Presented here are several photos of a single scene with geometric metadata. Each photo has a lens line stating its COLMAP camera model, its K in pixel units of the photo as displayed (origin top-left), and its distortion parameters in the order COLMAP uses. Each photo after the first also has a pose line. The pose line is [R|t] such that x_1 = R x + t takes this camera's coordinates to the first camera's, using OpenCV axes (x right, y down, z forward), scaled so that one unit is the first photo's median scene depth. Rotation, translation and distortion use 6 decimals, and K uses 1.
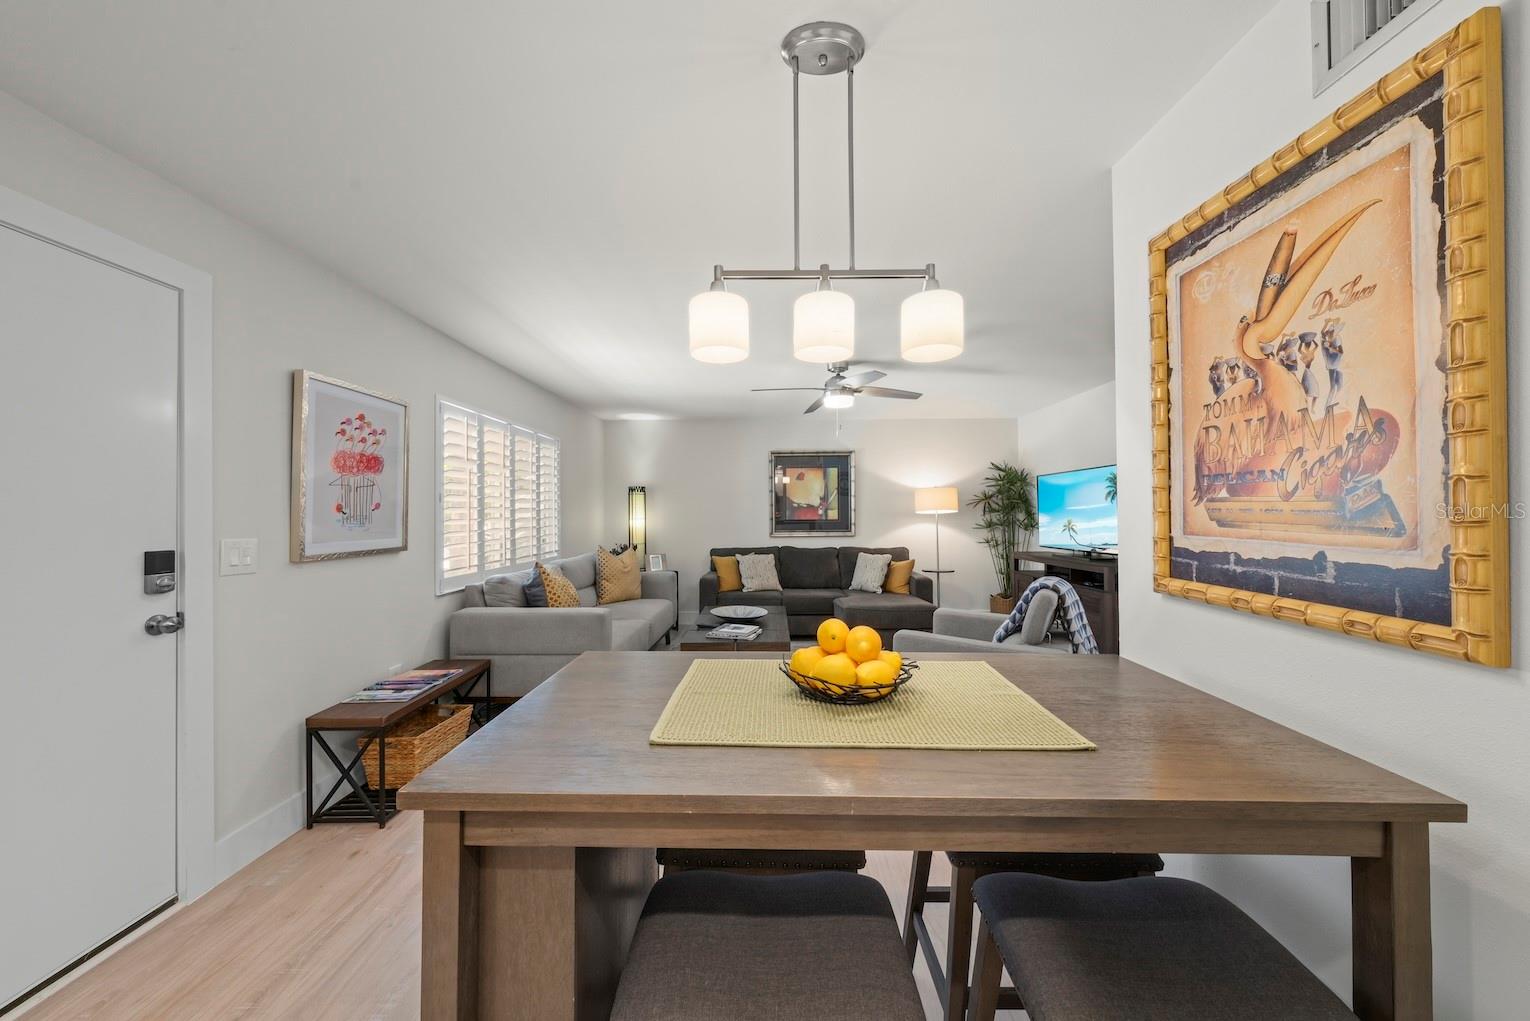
lens RADIAL K [[522.0, 0, 767.2], [0, 522.0, 505.3], [0, 0, 1]] dist [-0.001021, -0.000049]
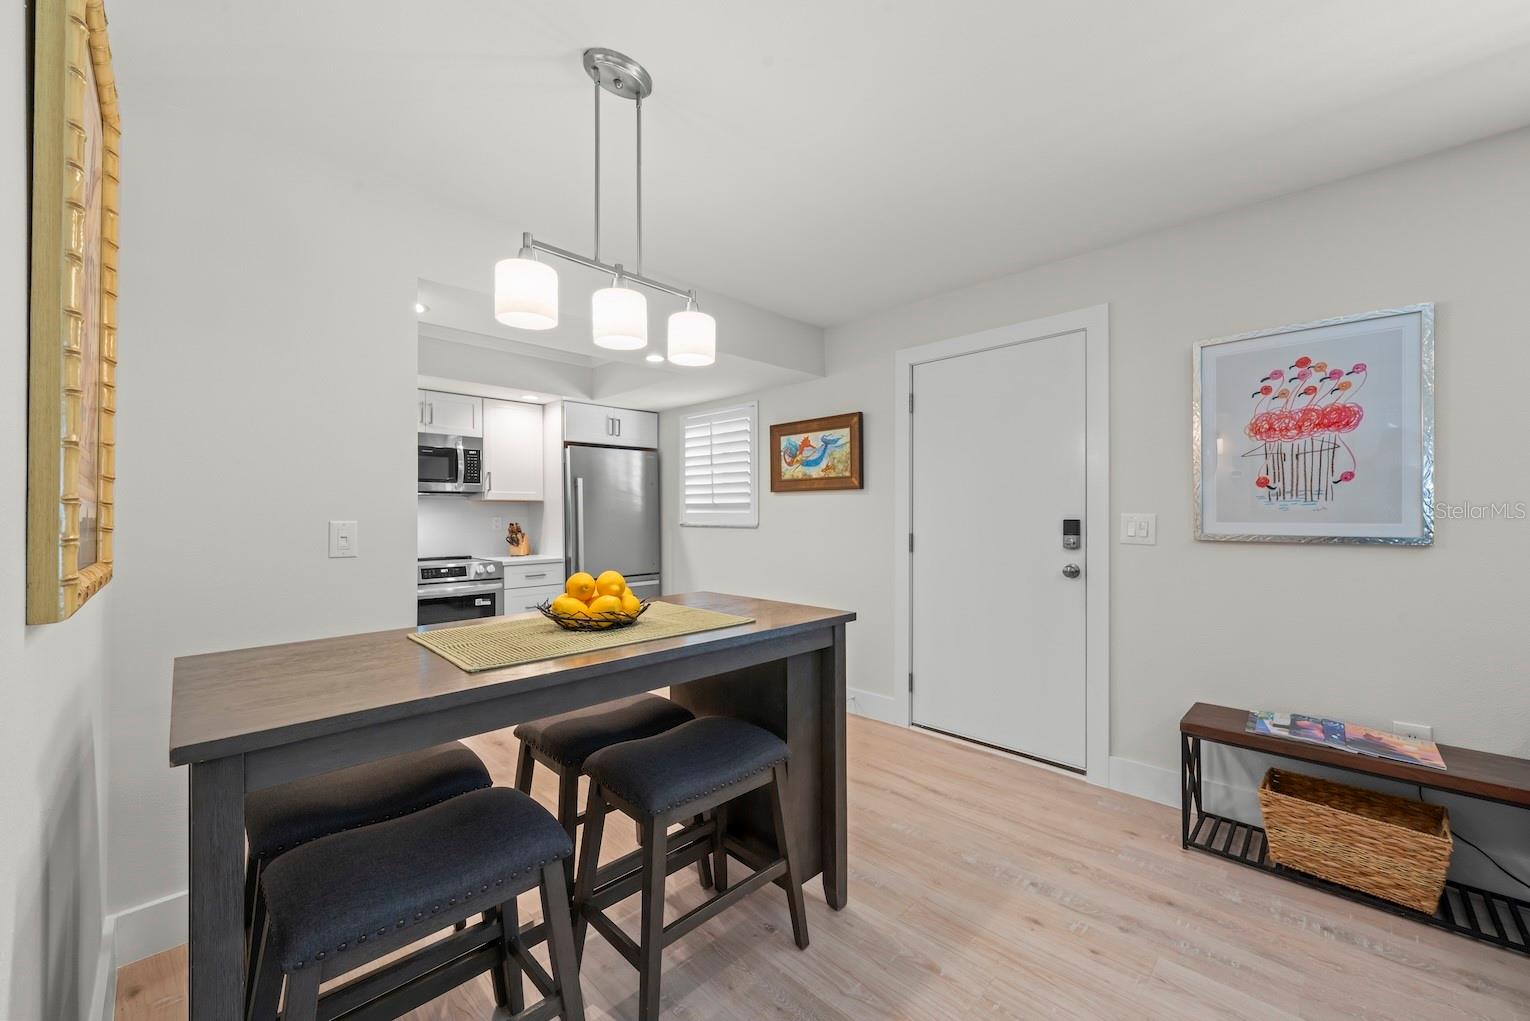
lens RADIAL K [[594.9, 0, 767.4], [0, 594.9, 513.0], [0, 0, 1]] dist [-0.000033, 0.000227]
pose [[-0.702532, 0.001868, -0.711650, 0.417677], [0.014575, 0.999825, -0.011763, 0.054465], [0.711503, -0.018637, -0.702436, 1.100459]]
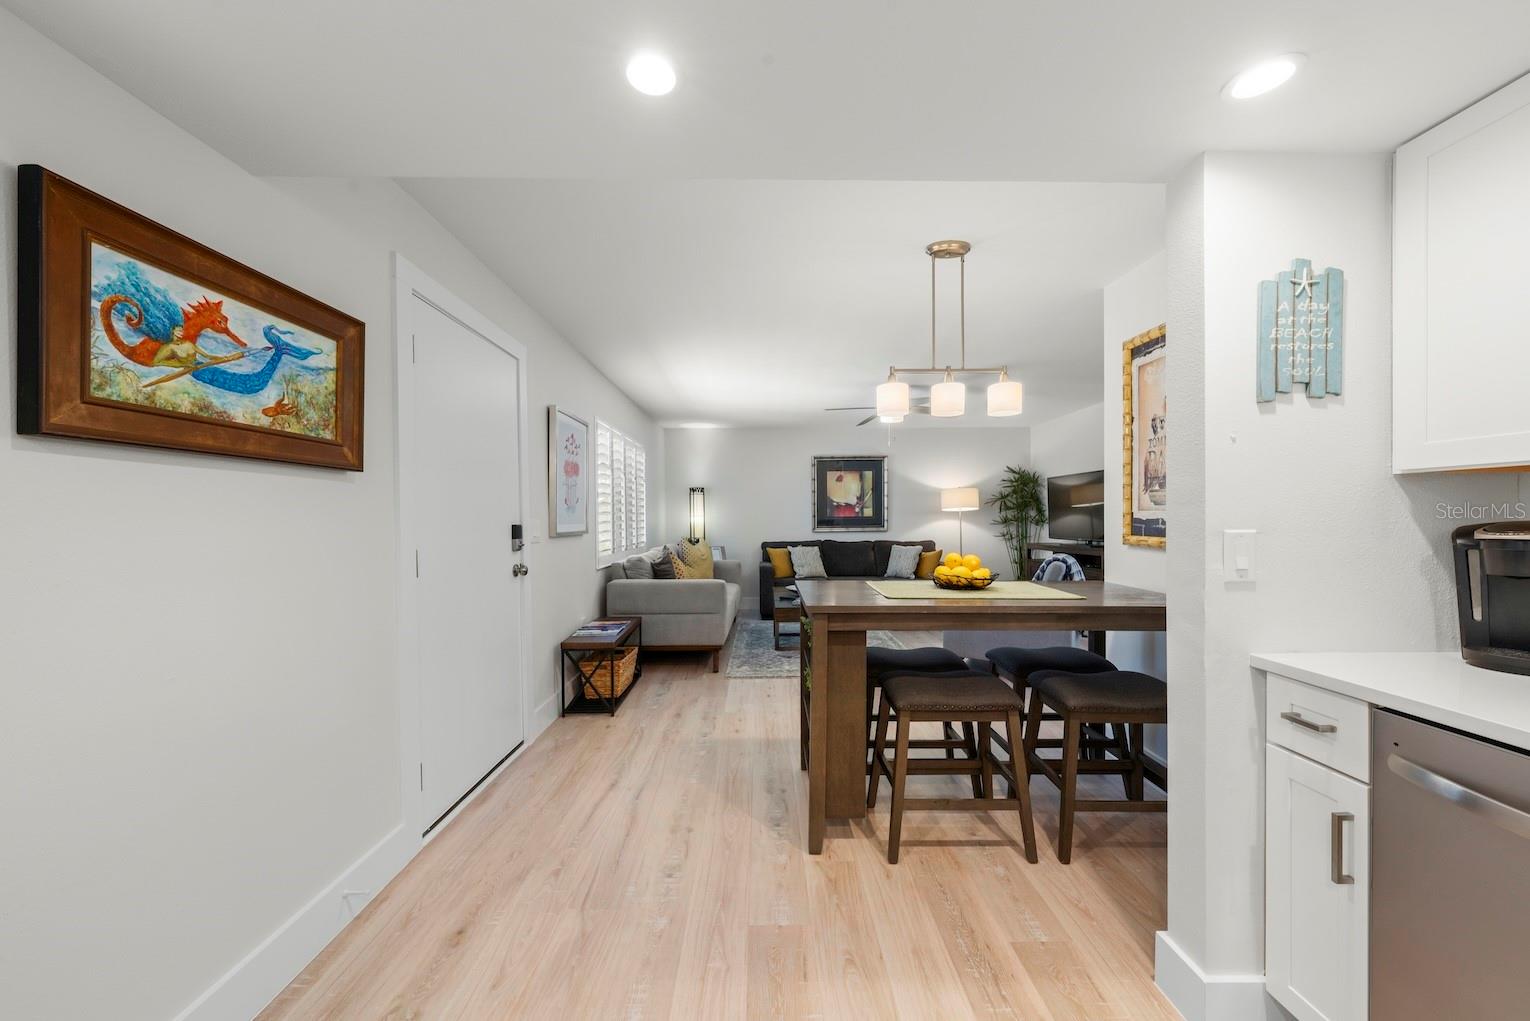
lens RADIAL K [[551.8, 0, 765.6], [0, 551.8, 522.4], [0, 0, 1]] dist [-0.002188, -0.000092]
pose [[0.999887, -0.001447, 0.014963, -0.297086], [0.001088, 0.999712, 0.023980, 0.028675], [-0.014993, -0.023961, 0.999600, -0.508165]]
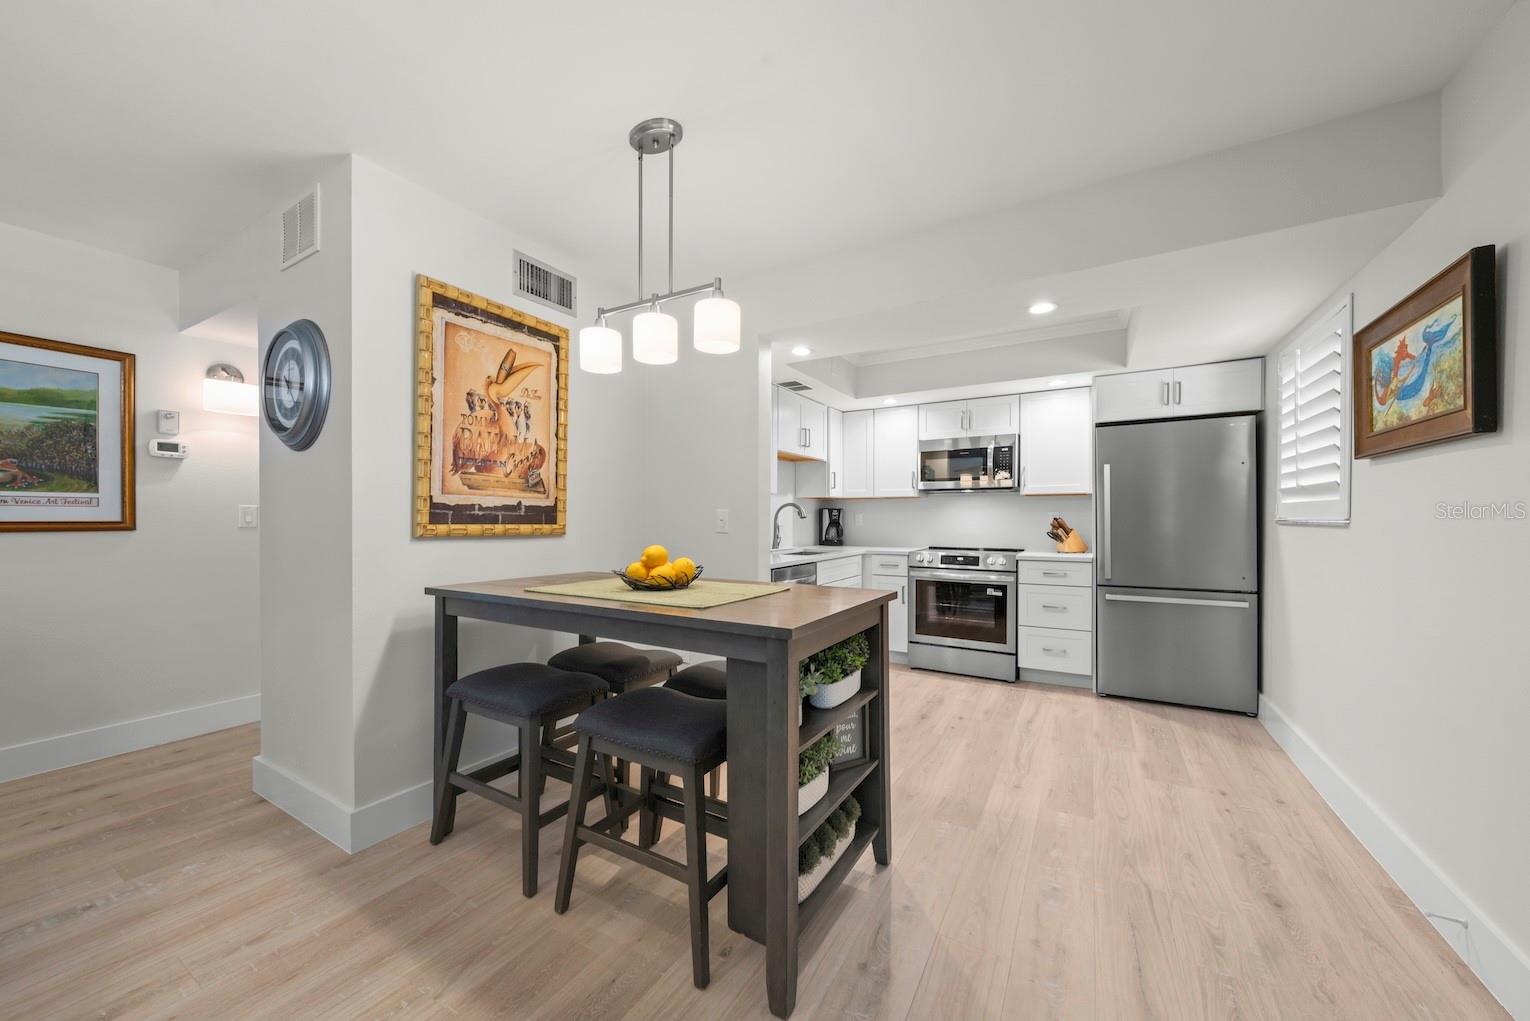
lens RADIAL K [[551.8, 0, 765.6], [0, 551.8, 522.4], [0, 0, 1]] dist [-0.002188, -0.000092]
pose [[-0.863726, -0.002662, 0.503954, -0.457621], [-0.005774, 0.999973, -0.004614, 0.080195], [-0.503928, -0.006895, -0.863718, 1.089744]]
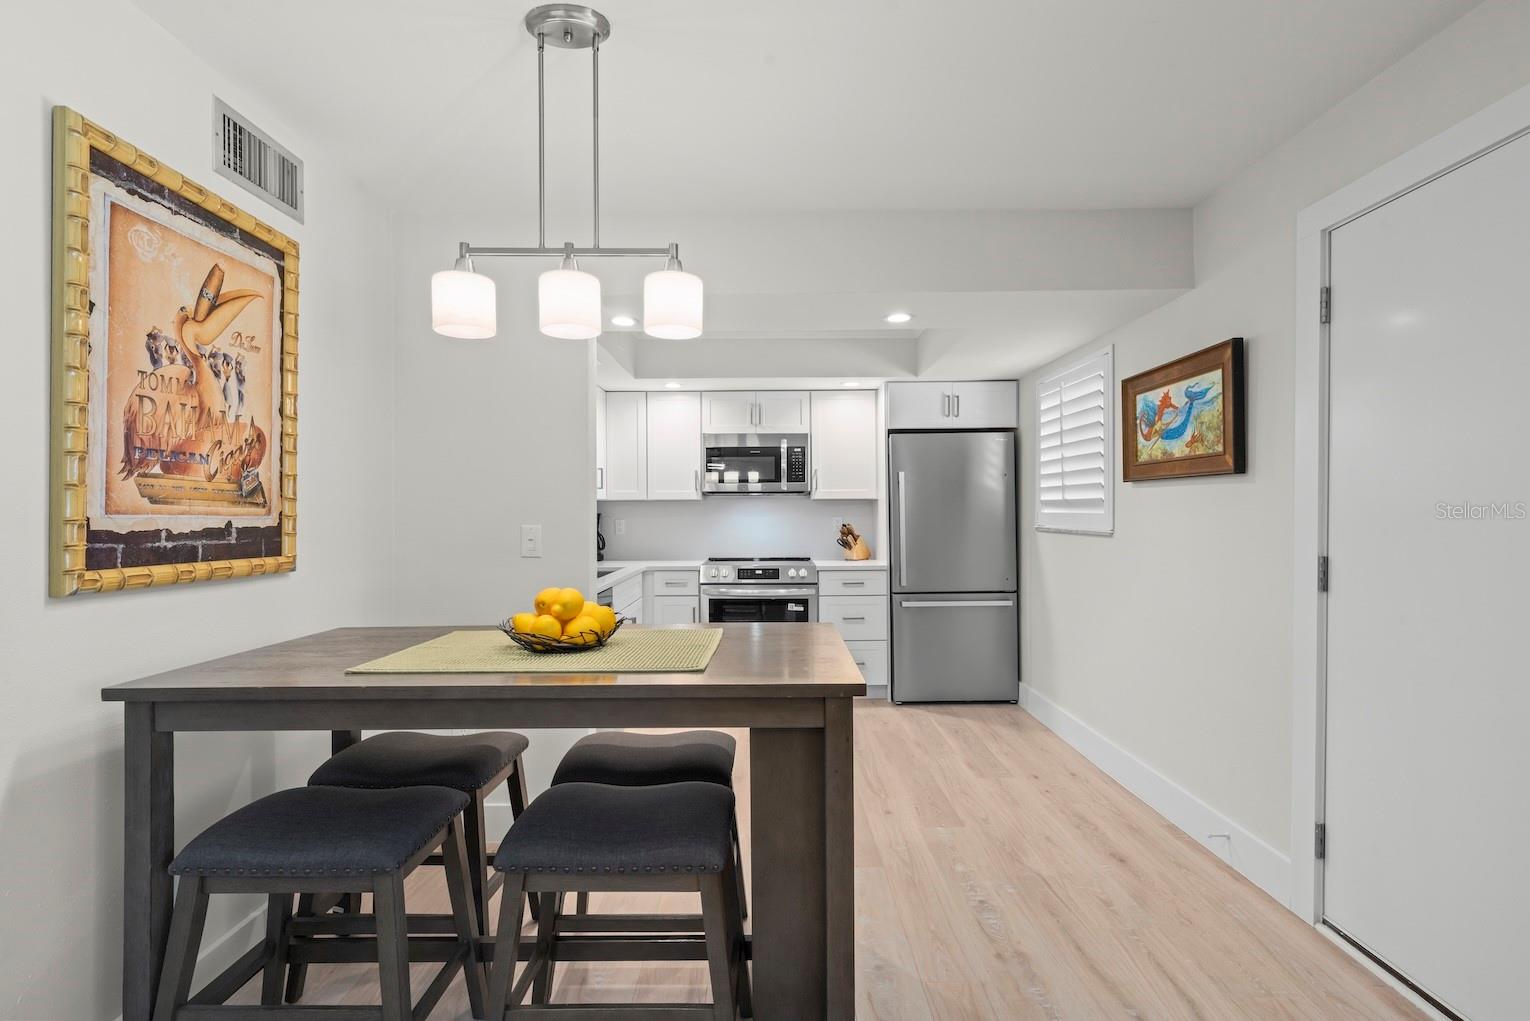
lens RADIAL K [[693.2, 0, 767.3], [0, 693.2, 515.5], [0, 0, 1]] dist [0.001510, -0.000334]
pose [[-0.999966, 0.007082, -0.004197, -0.136459], [0.007117, 0.999939, -0.008428, 0.043056], [0.004137, -0.008457, -0.999956, 1.205113]]
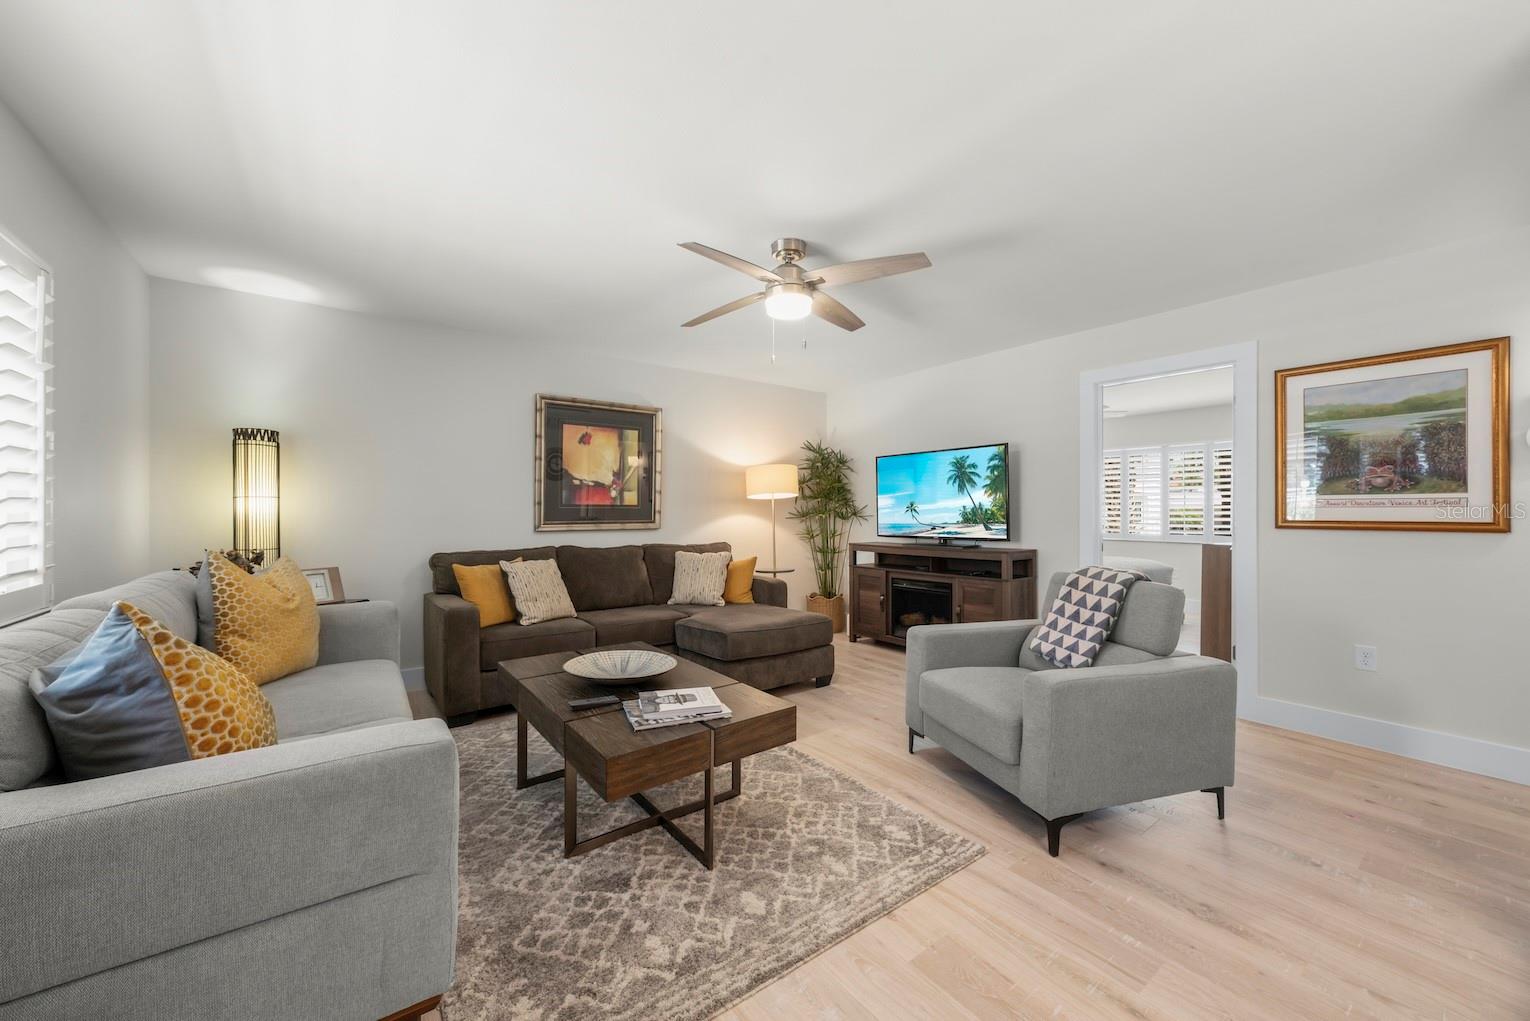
lens RADIAL K [[570.8, 0, 764.4], [0, 570.8, 508.0], [0, 0, 1]] dist [0.000960, -0.000083]
pose [[0.796143, 0.010807, 0.605012, -0.490529], [-0.014431, 0.999895, 0.001130, 0.071550], [-0.604937, -0.009631, 0.796215, 0.757658]]
